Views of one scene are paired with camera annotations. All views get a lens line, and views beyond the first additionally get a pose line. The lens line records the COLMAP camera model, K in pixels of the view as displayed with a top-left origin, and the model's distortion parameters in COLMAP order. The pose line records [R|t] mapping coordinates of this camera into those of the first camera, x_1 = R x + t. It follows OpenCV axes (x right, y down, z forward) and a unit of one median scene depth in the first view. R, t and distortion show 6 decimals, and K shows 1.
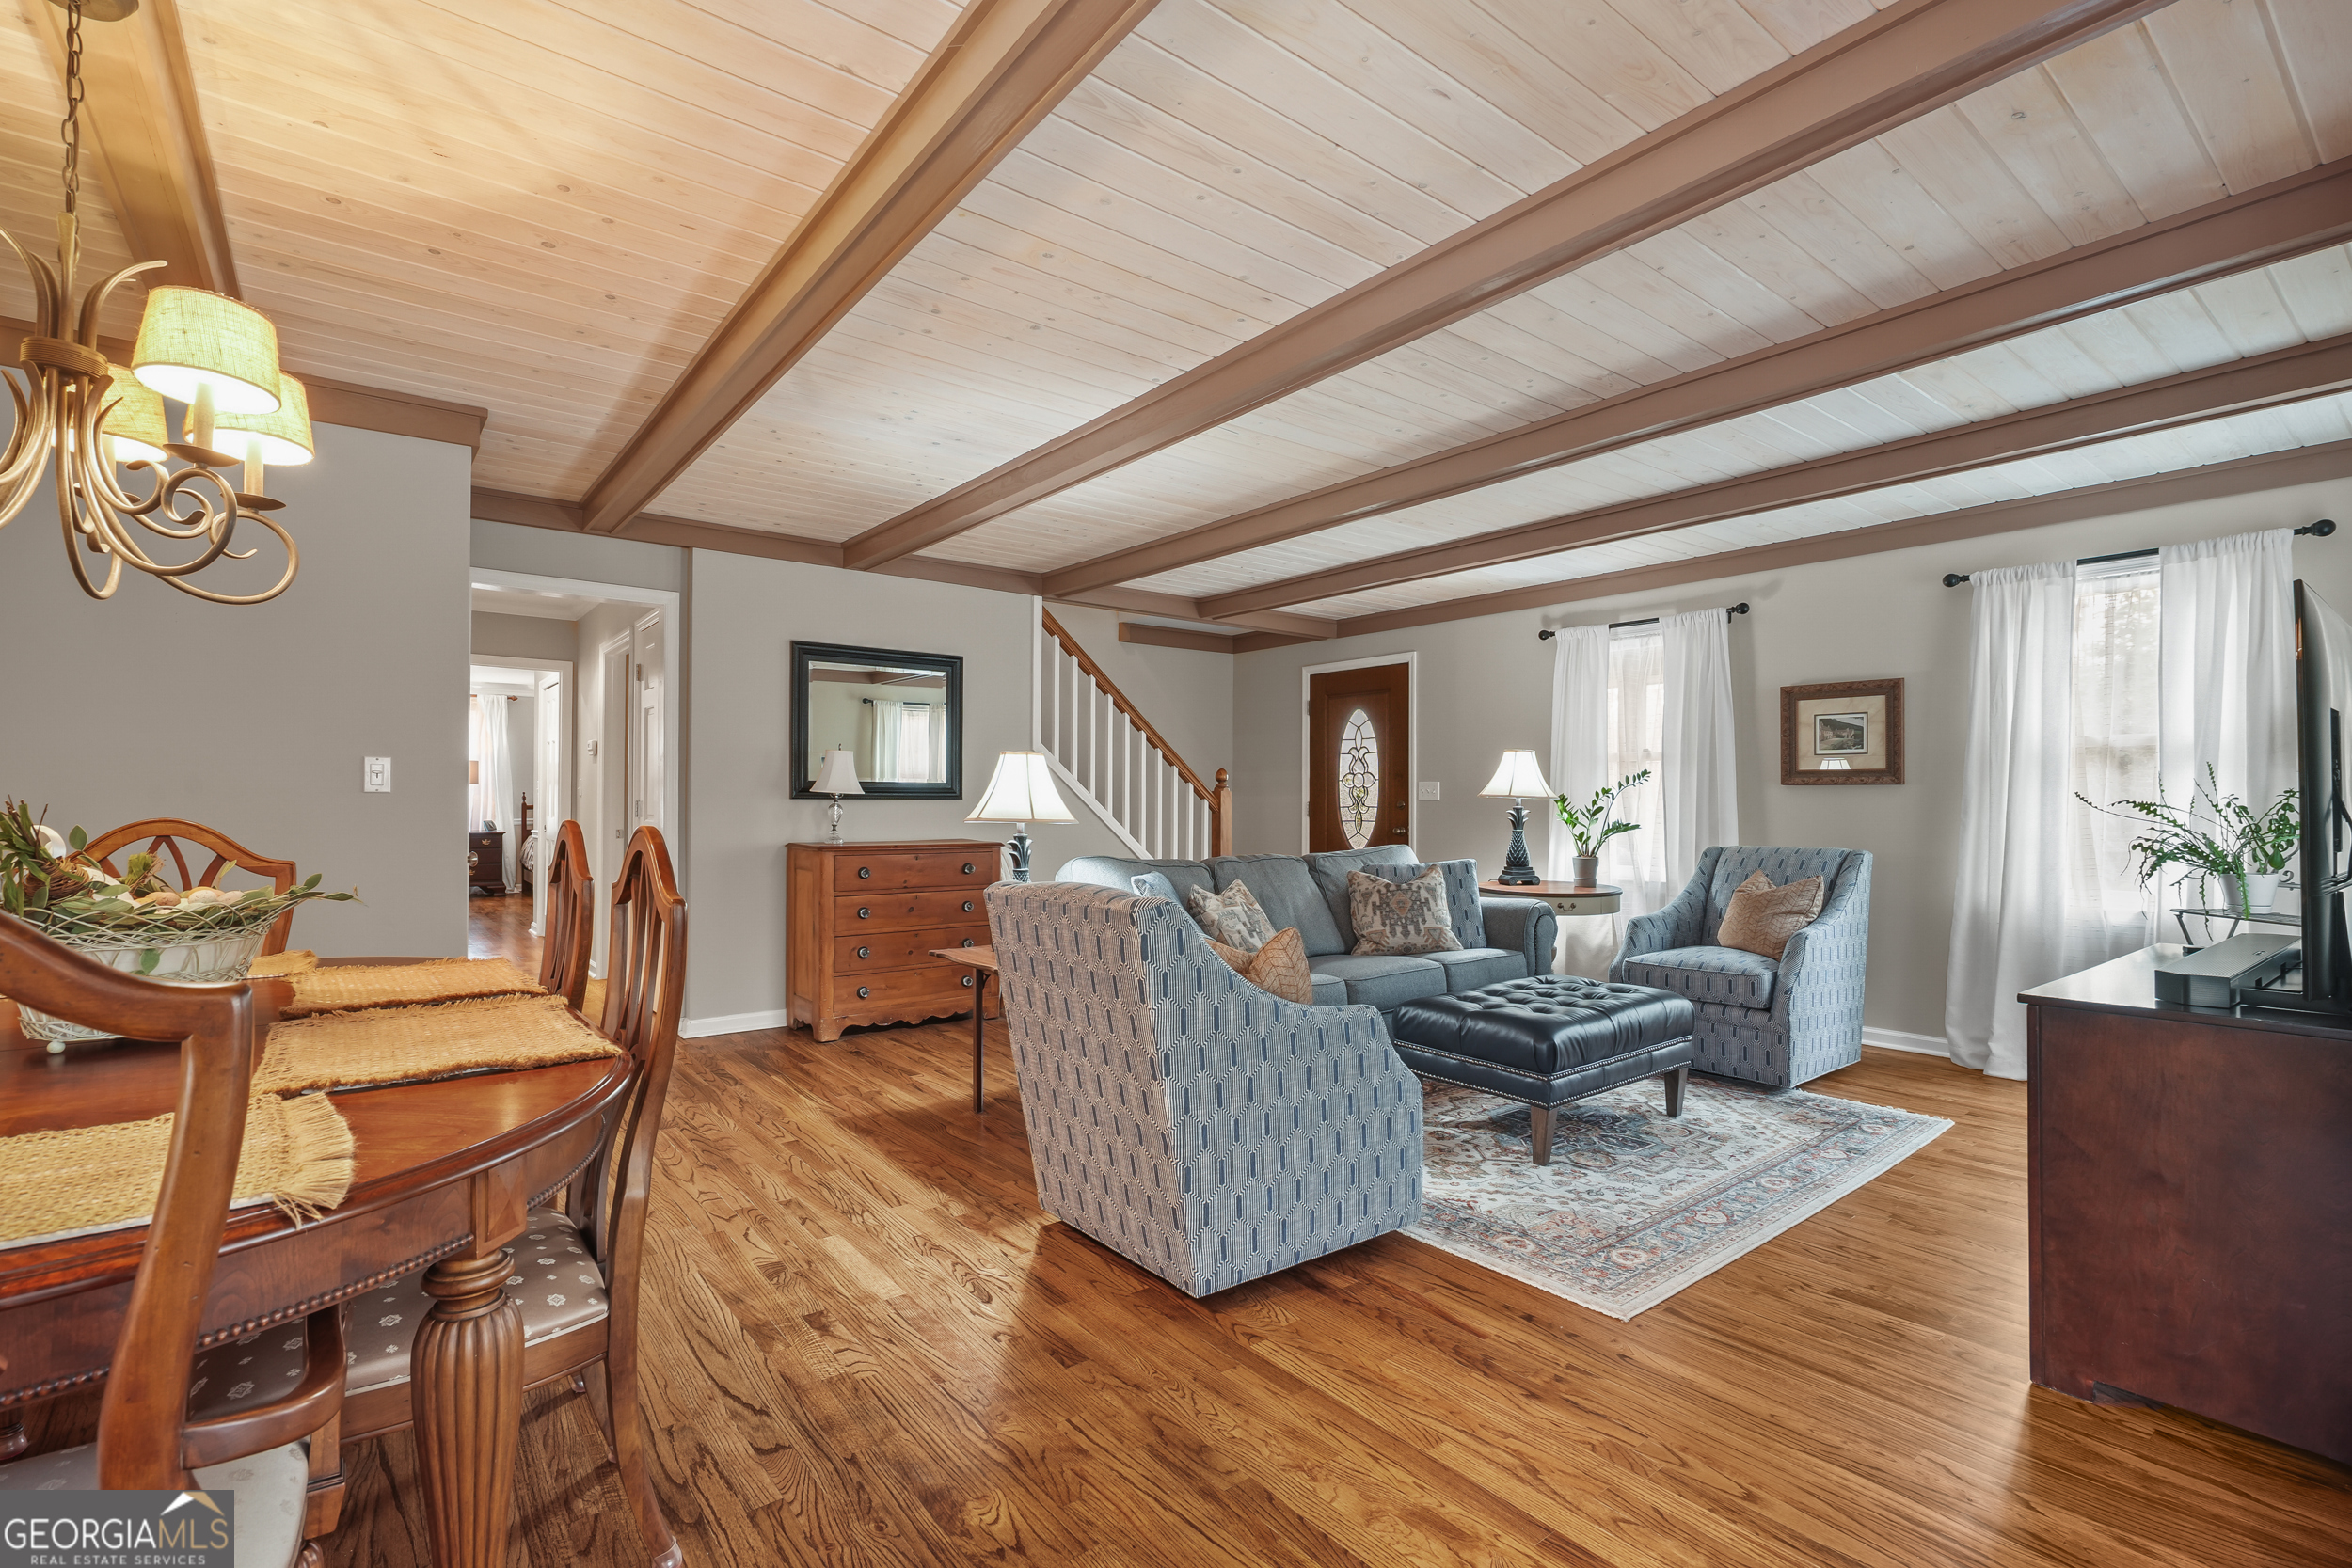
lens RADIAL K [[1083.5, 0, 1171.1], [0, 1083.5, 790.7], [0, 0, 1]] dist [-0.010741, 0.001061]
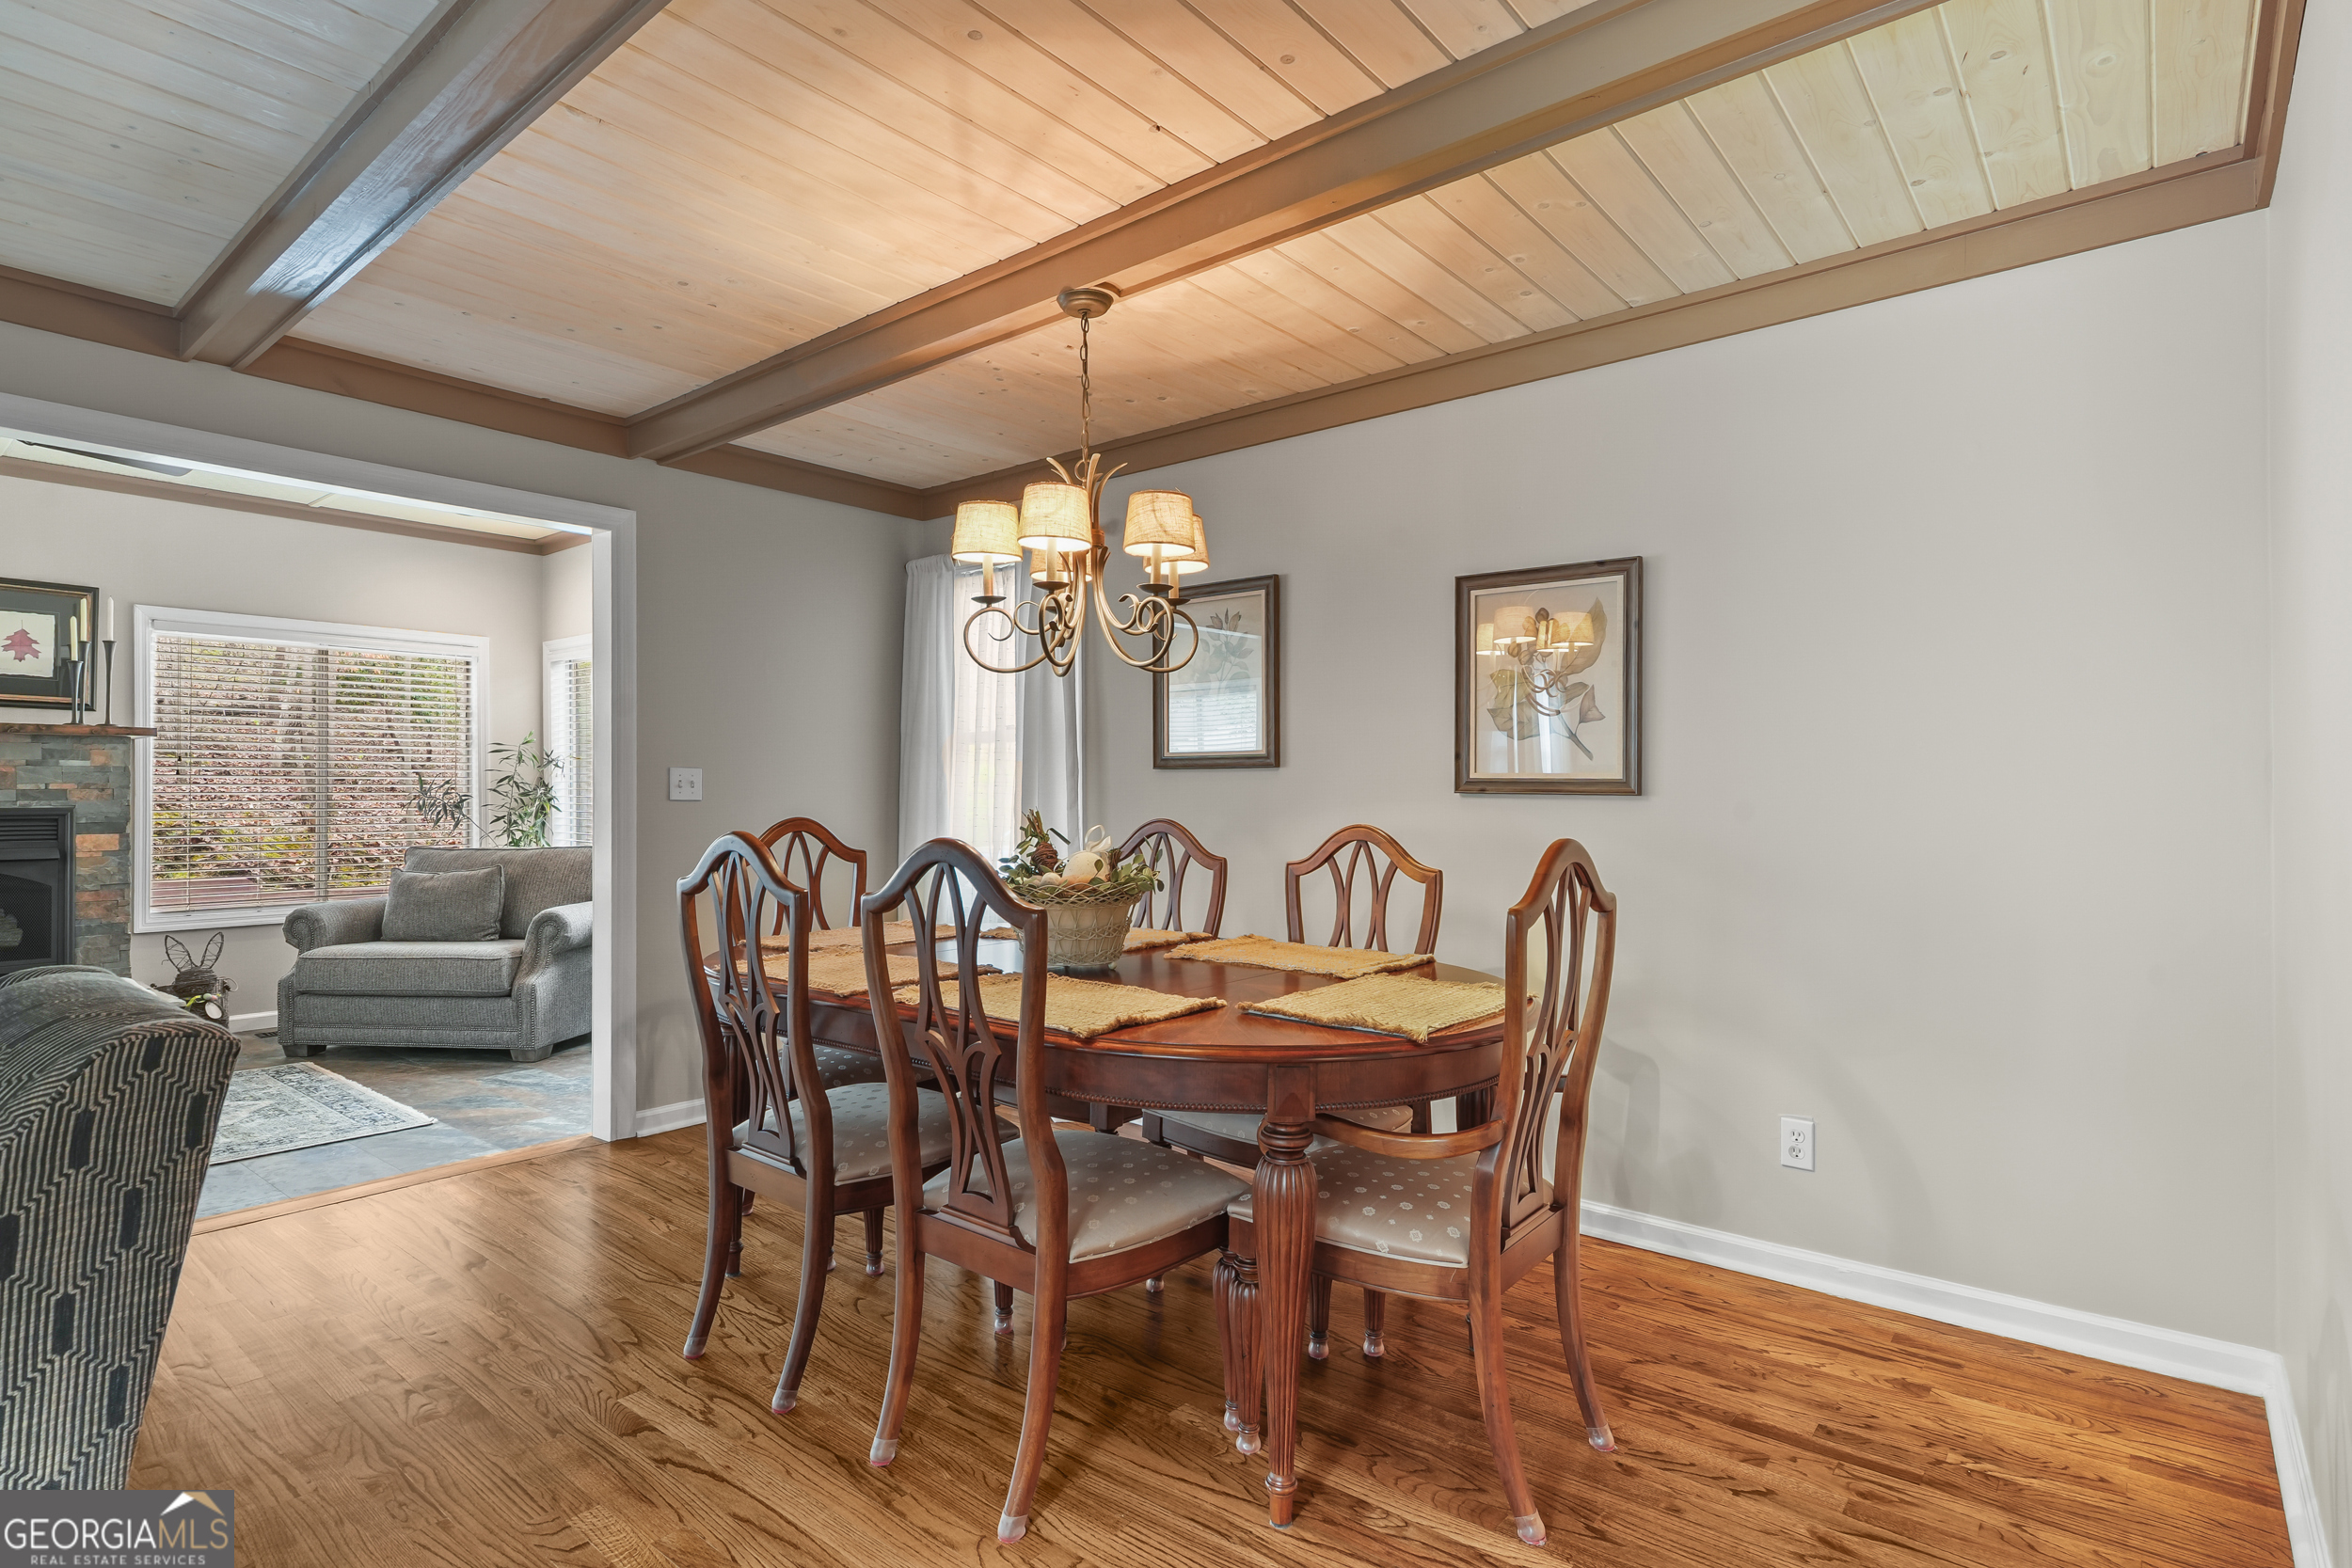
lens RADIAL K [[1202.2, 0, 1182.5], [0, 1202.2, 787.0], [0, 0, 1]] dist [0.005061, 0.000237]
pose [[-0.975289, -0.003869, -0.220898, -0.323774], [0.000434, 0.999811, -0.019427, 0.004482], [0.220932, -0.019043, -0.975103, 1.178098]]
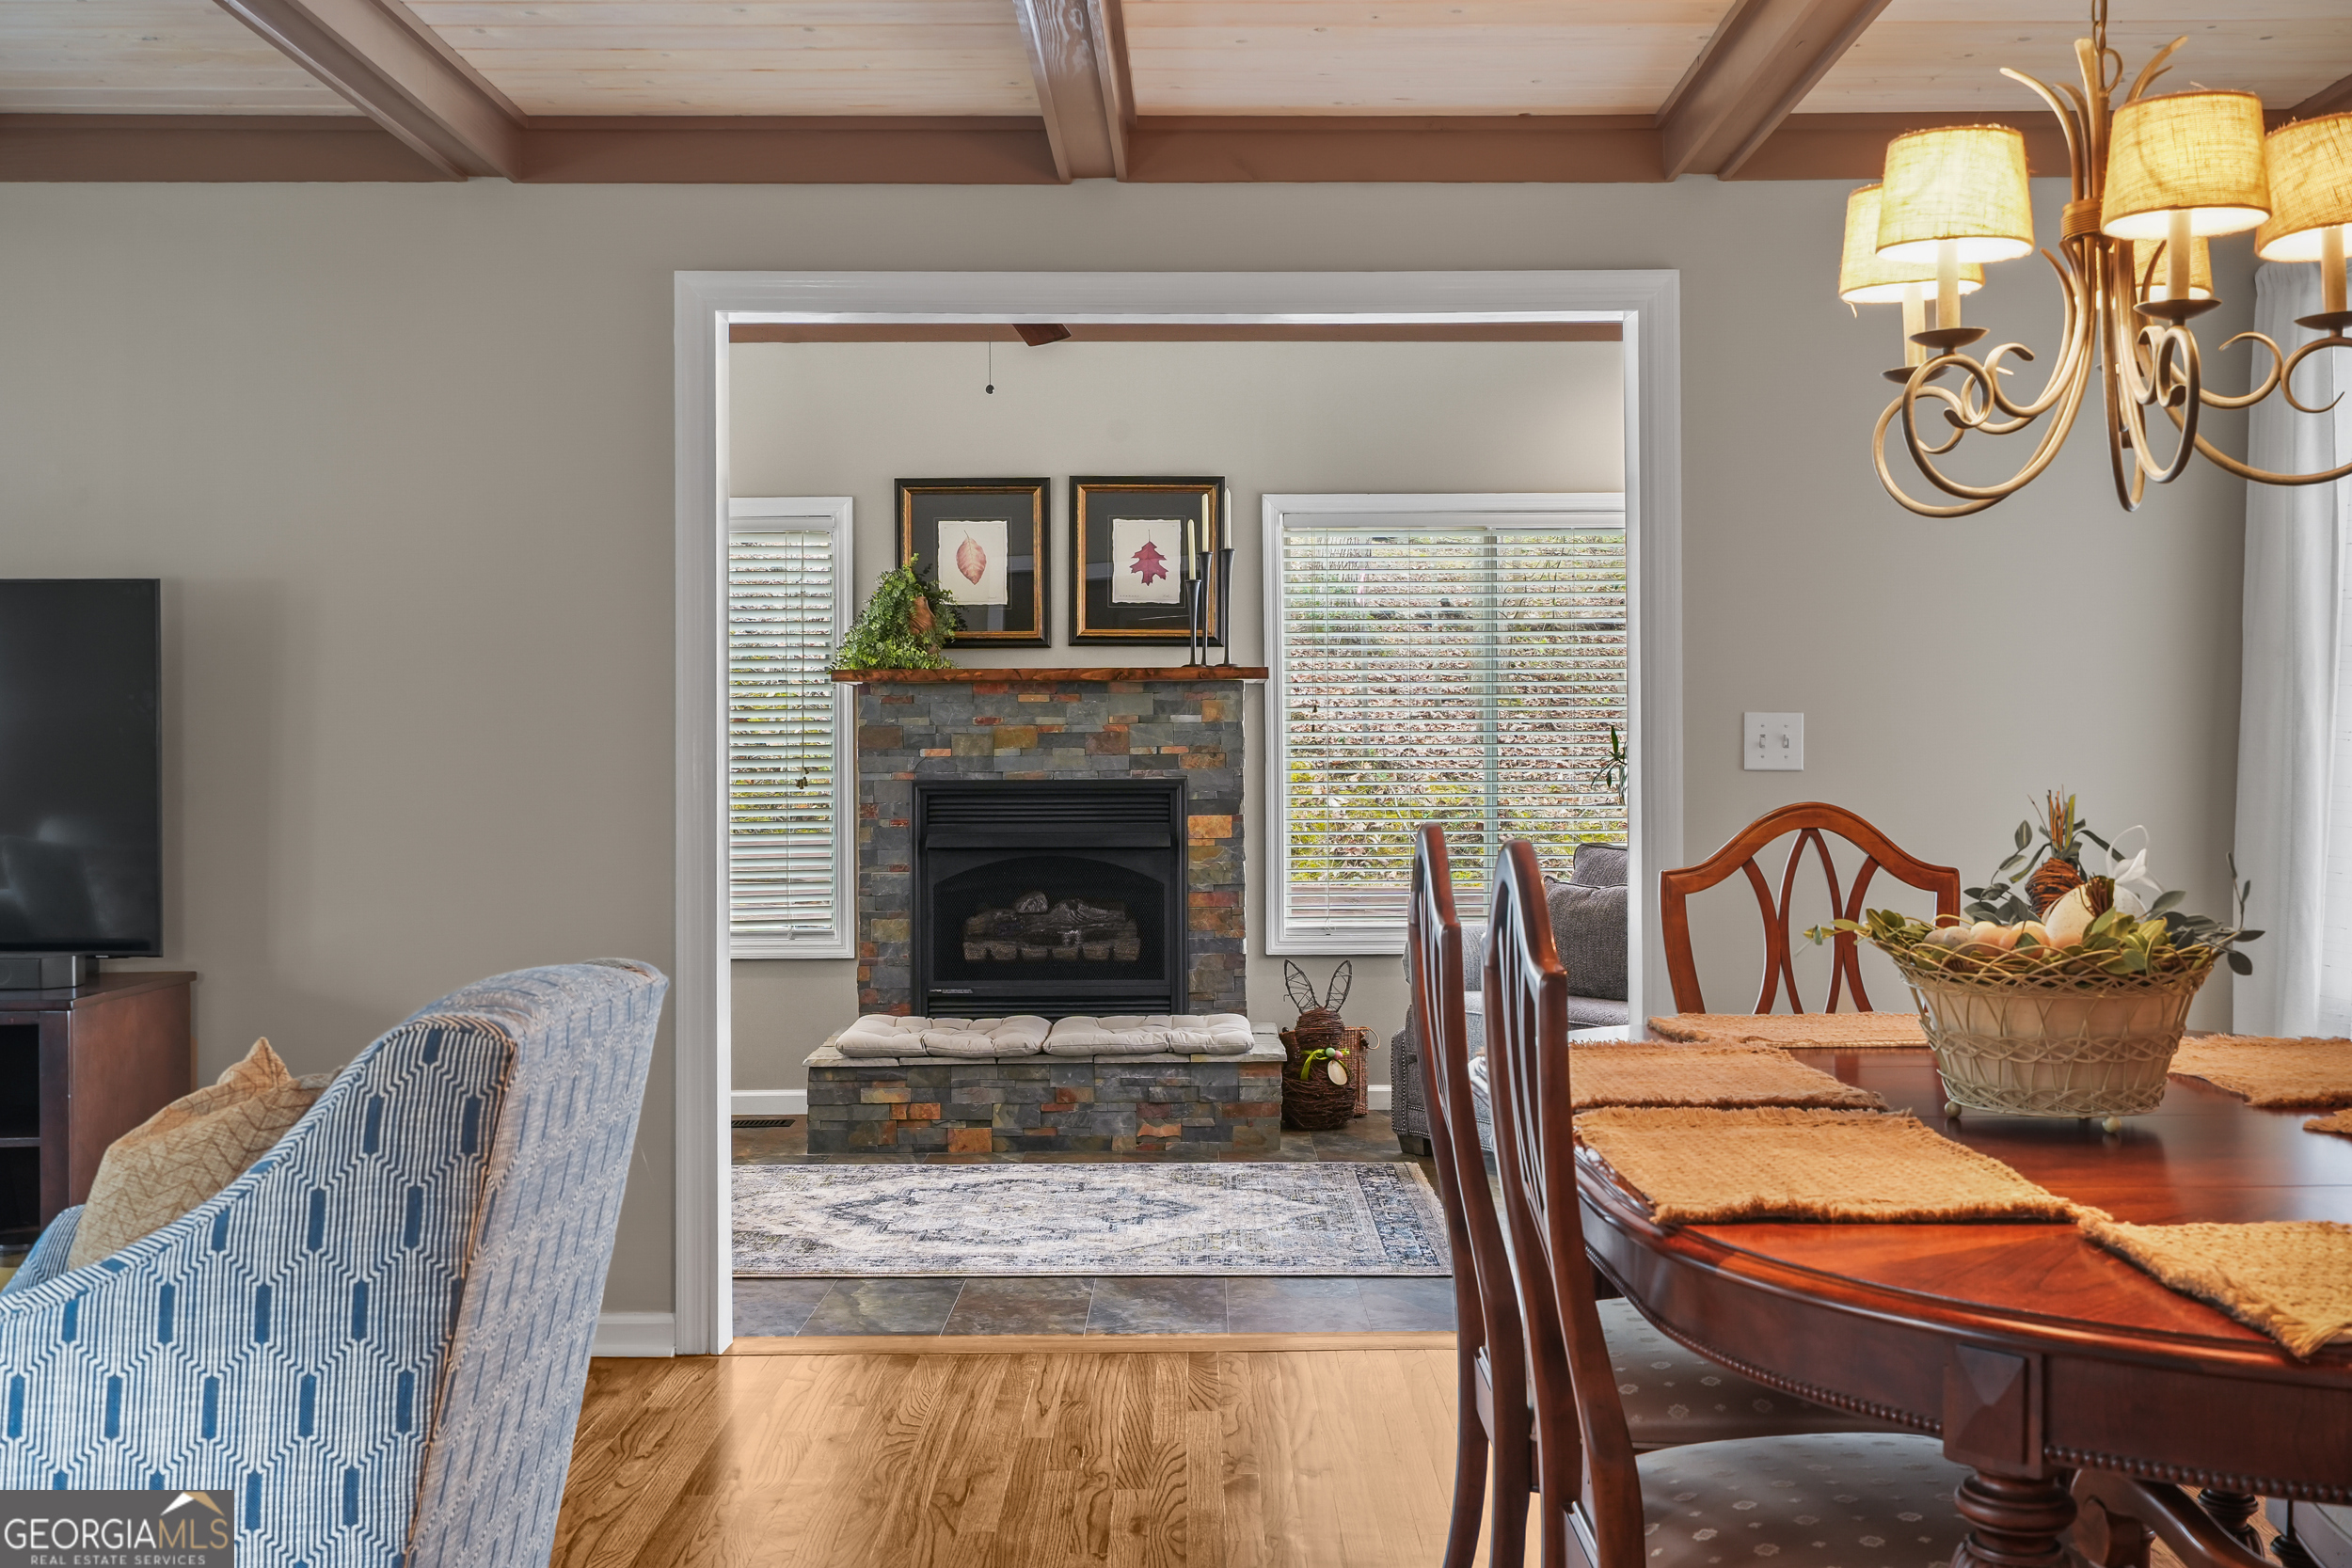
lens RADIAL K [[2387.5, 0, 1157.9], [0, 2387.5, 767.0], [0, 0, 1]] dist [-0.000930, 0.000000]
pose [[-0.791403, -0.000621, 0.611294, -0.643028], [-0.005367, 0.999968, -0.005932, 0.002548], [-0.611271, -0.007975, -0.791381, 1.160764]]
